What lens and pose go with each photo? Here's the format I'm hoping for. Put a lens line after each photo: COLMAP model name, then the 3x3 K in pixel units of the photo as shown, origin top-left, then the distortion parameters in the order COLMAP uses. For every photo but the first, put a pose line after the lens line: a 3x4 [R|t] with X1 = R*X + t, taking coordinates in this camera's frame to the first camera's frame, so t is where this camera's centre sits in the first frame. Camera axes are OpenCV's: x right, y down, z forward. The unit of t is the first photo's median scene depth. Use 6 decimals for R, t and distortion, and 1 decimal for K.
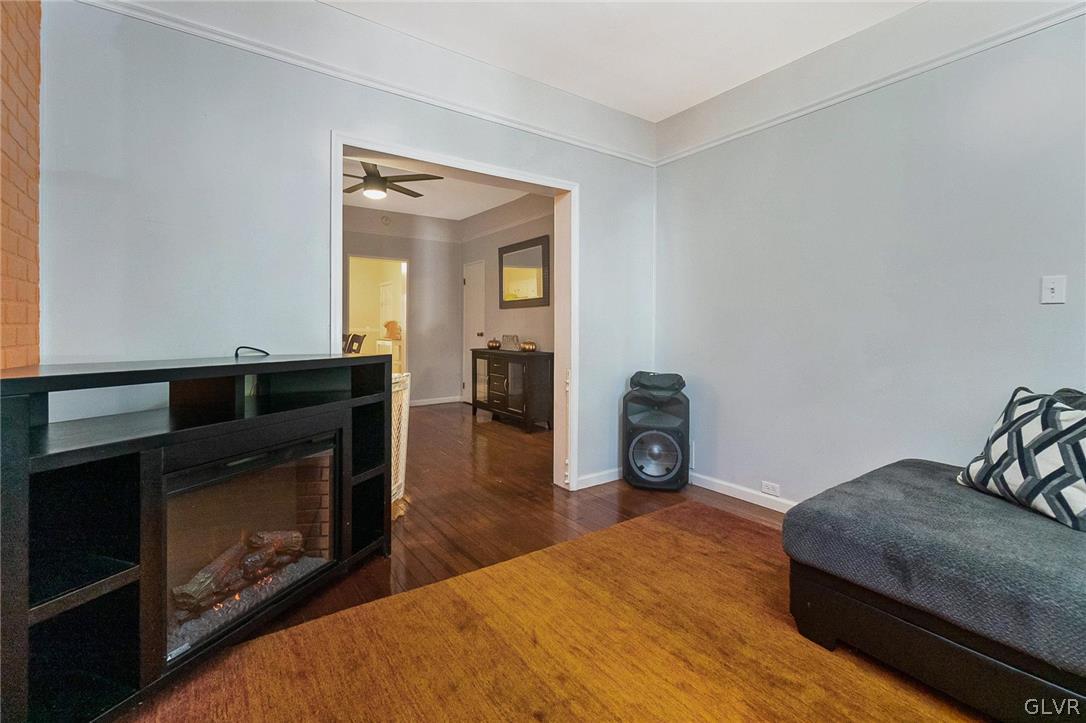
lens RADIAL K [[472.8, 0, 515.7], [0, 472.8, 335.9], [0, 0, 1]] dist [-0.018959, -0.000328]
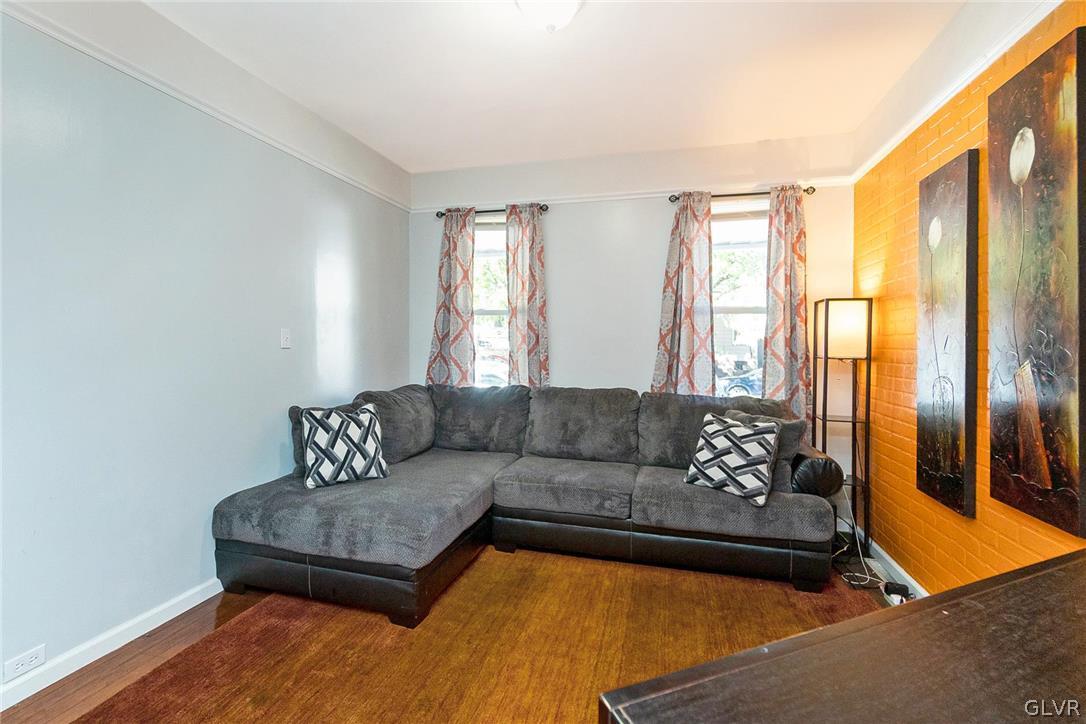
lens RADIAL K [[472.8, 0, 534.7], [0, 472.8, 352.7], [0, 0, 1]] dist [-0.018959, -0.000328]
pose [[-0.644245, -0.030276, 0.764220, -0.401689], [-0.004334, 0.999345, 0.035937, -0.099308], [-0.764807, 0.019840, -0.643954, 1.275001]]
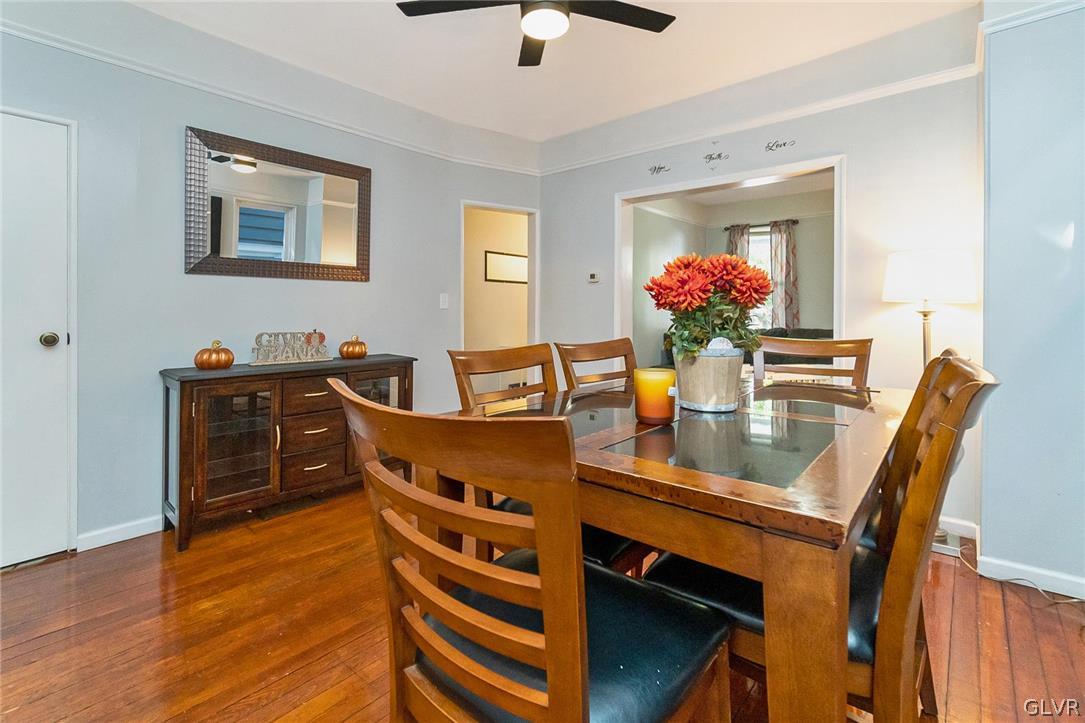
lens RADIAL K [[498.7, 0, 541.7], [0, 498.7, 321.4], [0, 0, 1]] dist [0.001083, 0.000027]
pose [[-0.273440, -0.025493, 0.961551, -1.675537], [0.014049, 0.999436, 0.030493, -0.071921], [-0.961787, 0.021847, -0.272927, 2.528806]]
